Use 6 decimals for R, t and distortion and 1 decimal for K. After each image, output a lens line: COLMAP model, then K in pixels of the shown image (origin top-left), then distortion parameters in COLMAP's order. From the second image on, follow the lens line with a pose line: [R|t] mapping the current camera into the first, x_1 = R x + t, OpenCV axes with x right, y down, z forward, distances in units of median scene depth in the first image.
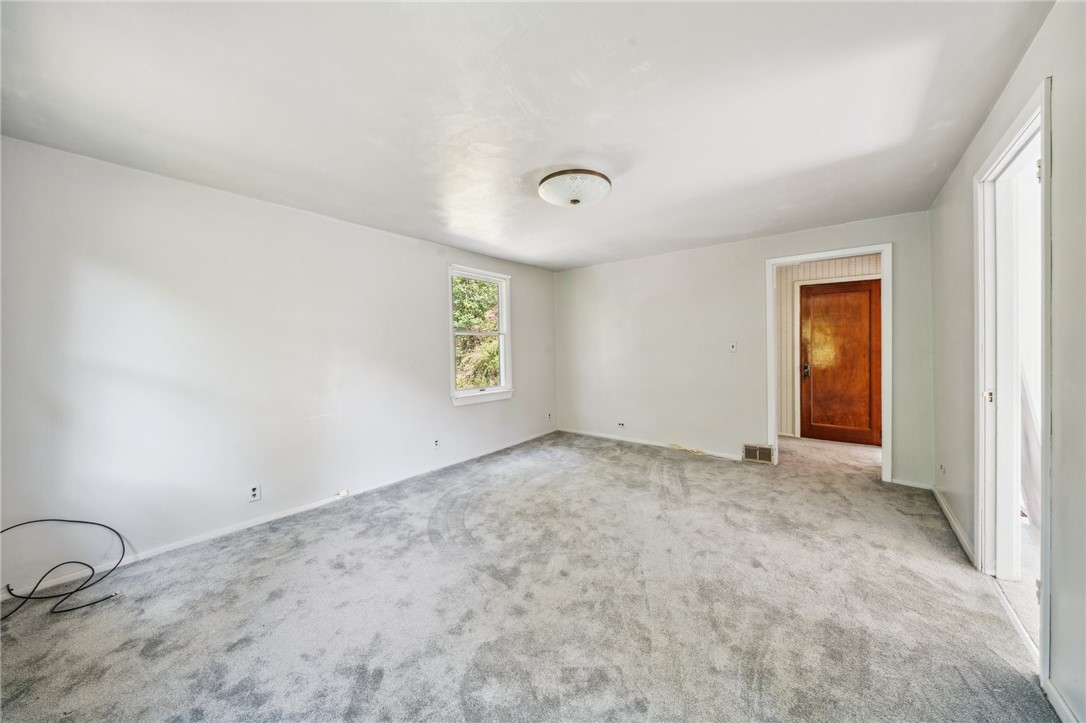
lens RADIAL K [[381.3, 0, 542.8], [0, 381.3, 363.9], [0, 0, 1]] dist [-0.005366, -0.000217]
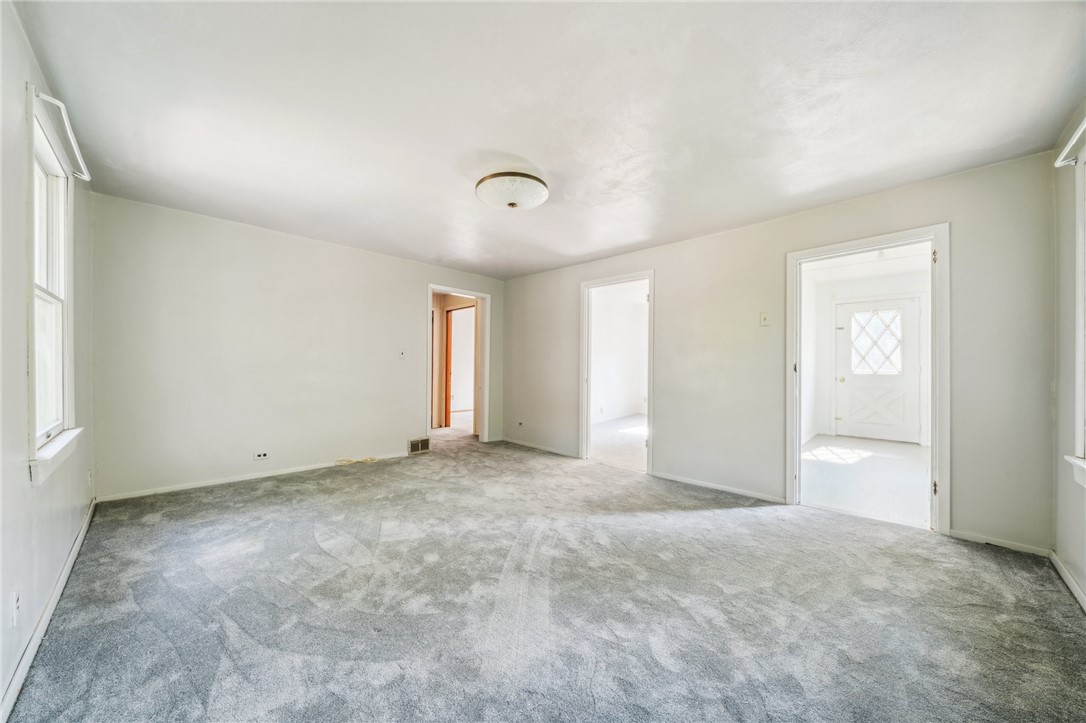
lens RADIAL K [[381.3, 0, 542.8], [0, 381.3, 363.9], [0, 0, 1]] dist [-0.005366, -0.000217]
pose [[0.100131, 0.015035, 0.994861, -0.664333], [0.016450, 0.999724, -0.016765, 0.013533], [-0.994838, 0.018044, 0.099856, 0.597308]]
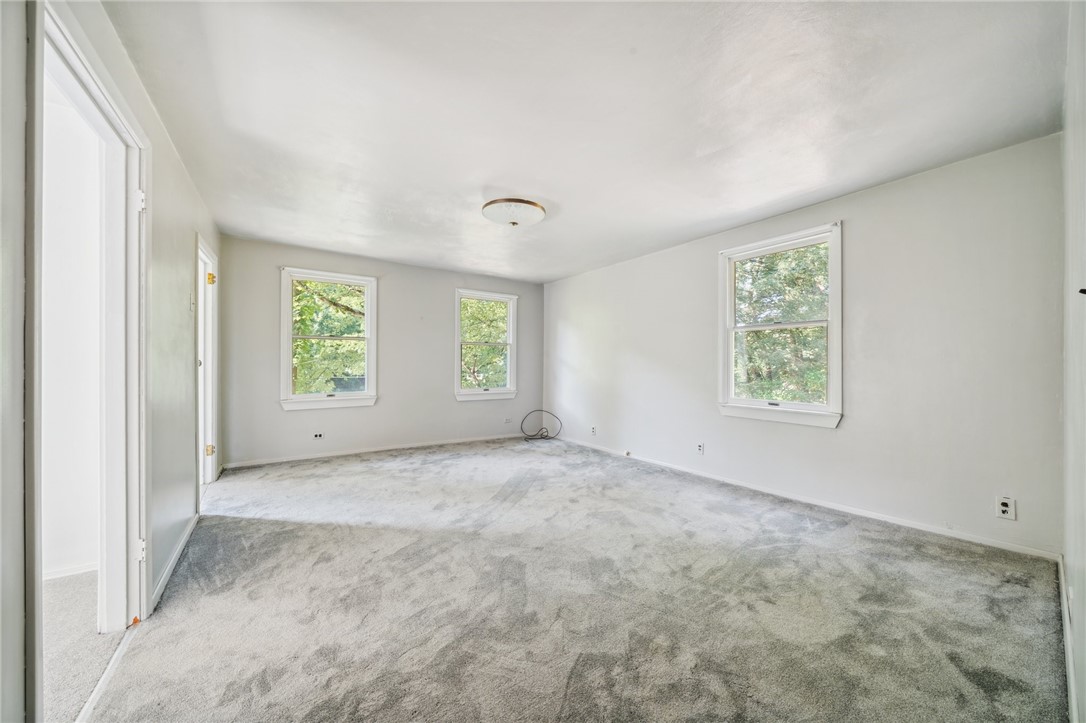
lens RADIAL K [[381.3, 0, 542.8], [0, 381.3, 363.9], [0, 0, 1]] dist [-0.005366, -0.000217]
pose [[-0.288549, 0.021386, -0.957226, 0.873096], [-0.013785, 0.999554, 0.026487, -0.025586], [0.957366, 0.020838, -0.288125, 1.044887]]
